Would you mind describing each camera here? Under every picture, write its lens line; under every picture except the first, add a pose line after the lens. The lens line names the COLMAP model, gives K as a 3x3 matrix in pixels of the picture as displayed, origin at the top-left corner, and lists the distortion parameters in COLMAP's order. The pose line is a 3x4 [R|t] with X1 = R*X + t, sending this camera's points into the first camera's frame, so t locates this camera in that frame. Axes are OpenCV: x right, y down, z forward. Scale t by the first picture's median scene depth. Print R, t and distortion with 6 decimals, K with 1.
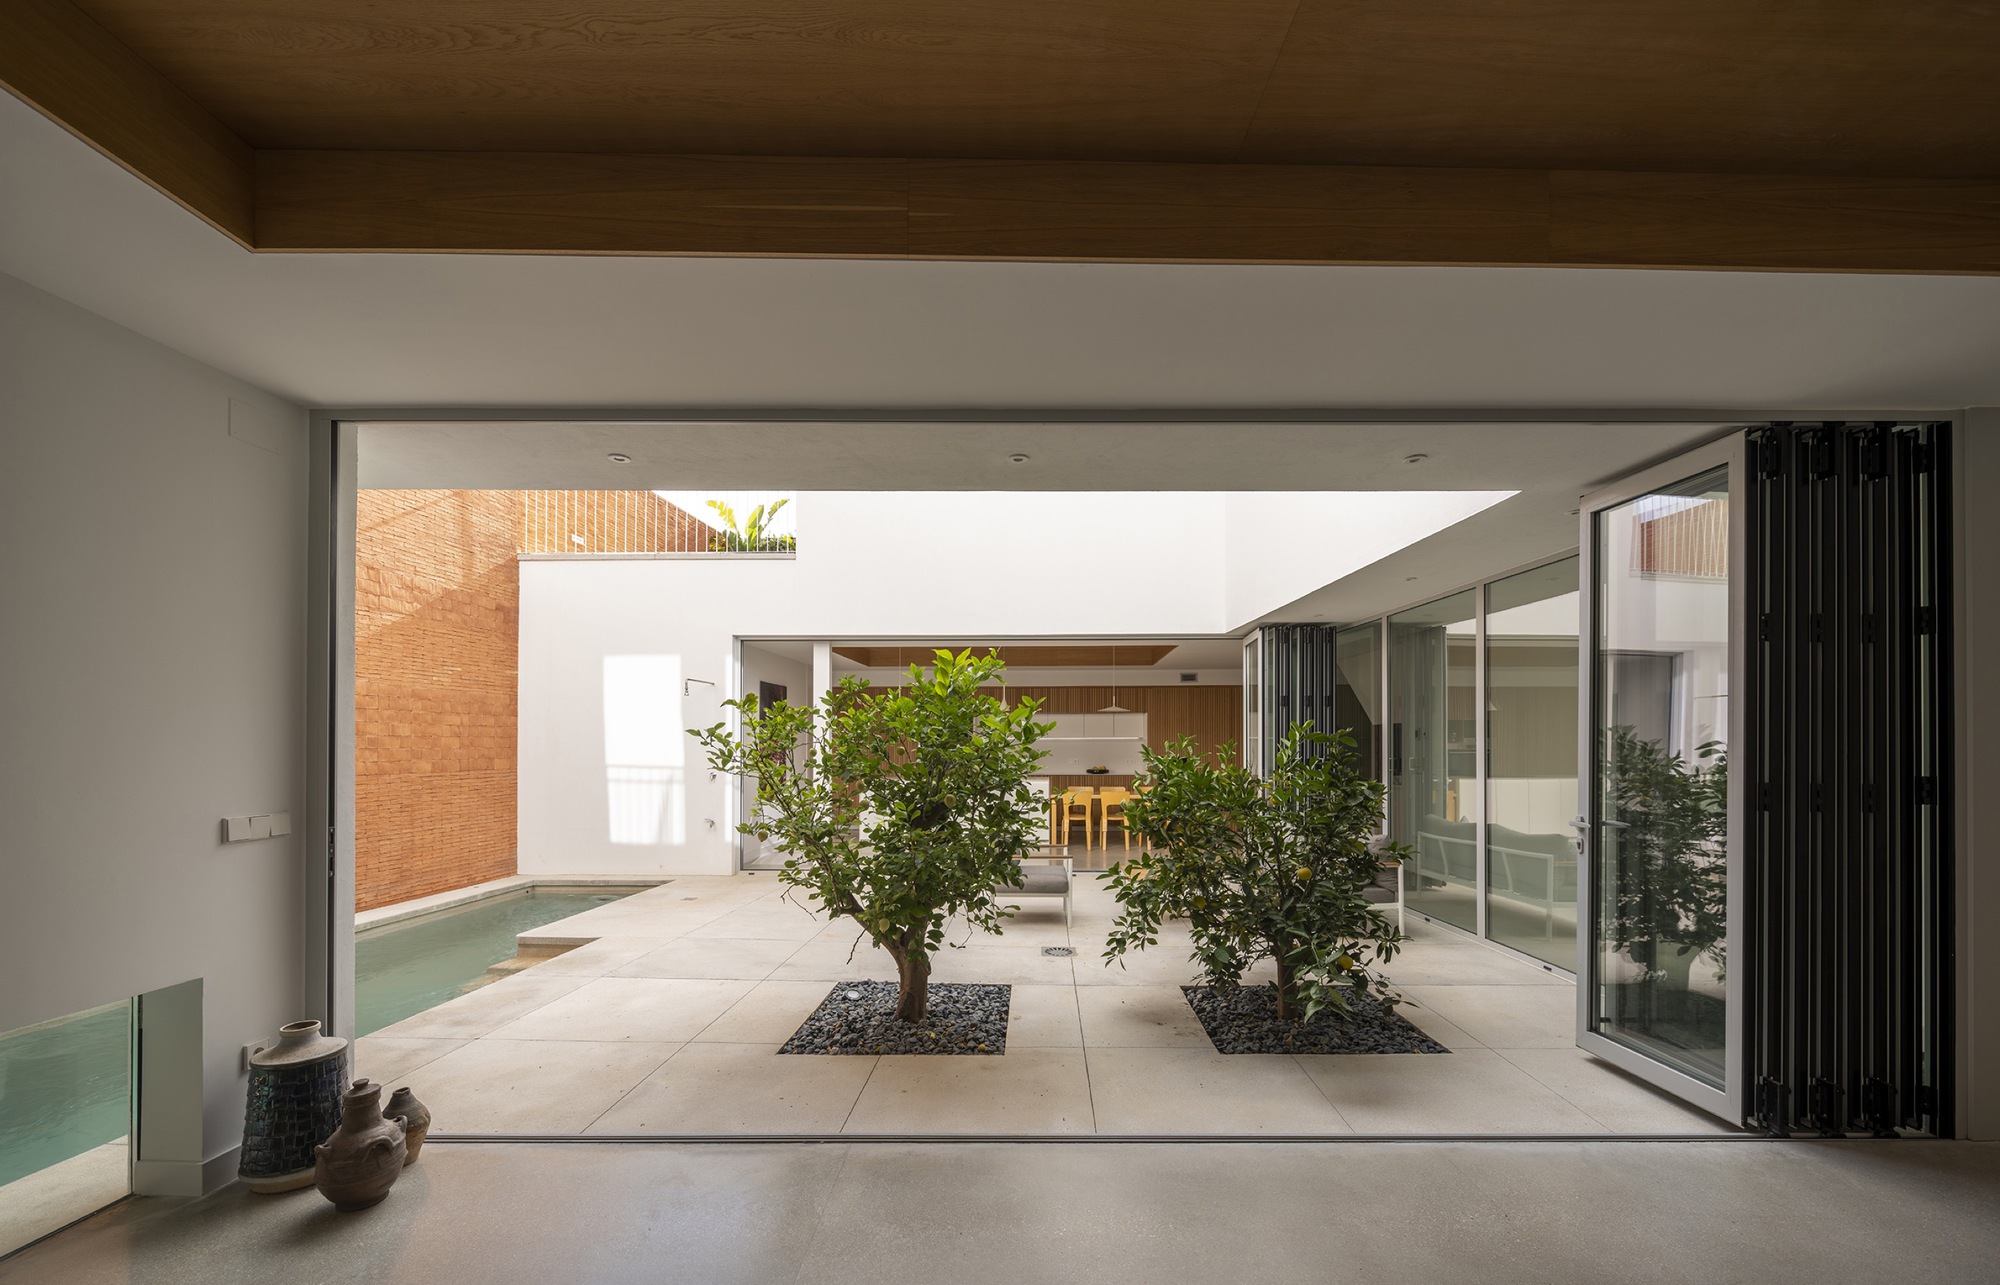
lens RADIAL K [[788.2, 0, 998.3], [0, 788.2, 742.2], [0, 0, 1]] dist [-0.001328, -0.000036]
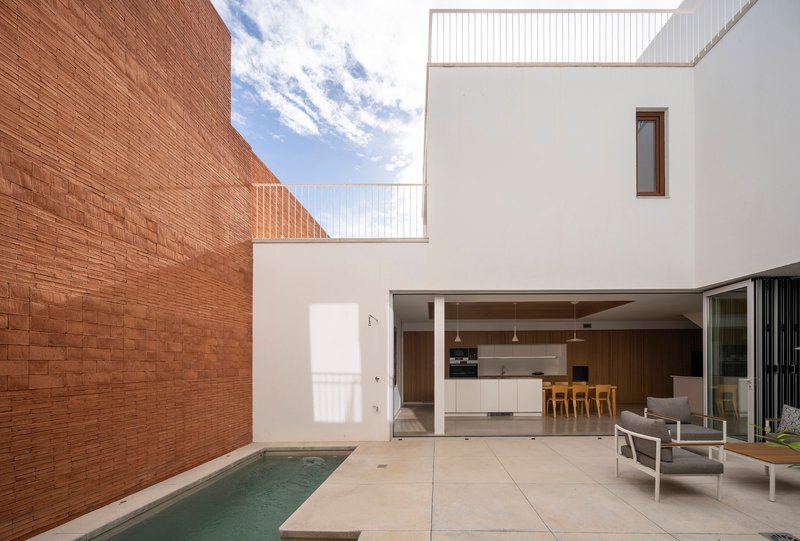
lens RADIAL K [[305.0, 0, 427.0], [0, 305.0, 361.9], [0, 0, 1]] dist [-0.000464, -0.000427]
pose [[0.999500, -0.006970, 0.030841, -0.295592], [0.007060, 0.999971, -0.002811, 0.011597], [-0.030821, 0.003027, 0.999520, 0.400832]]
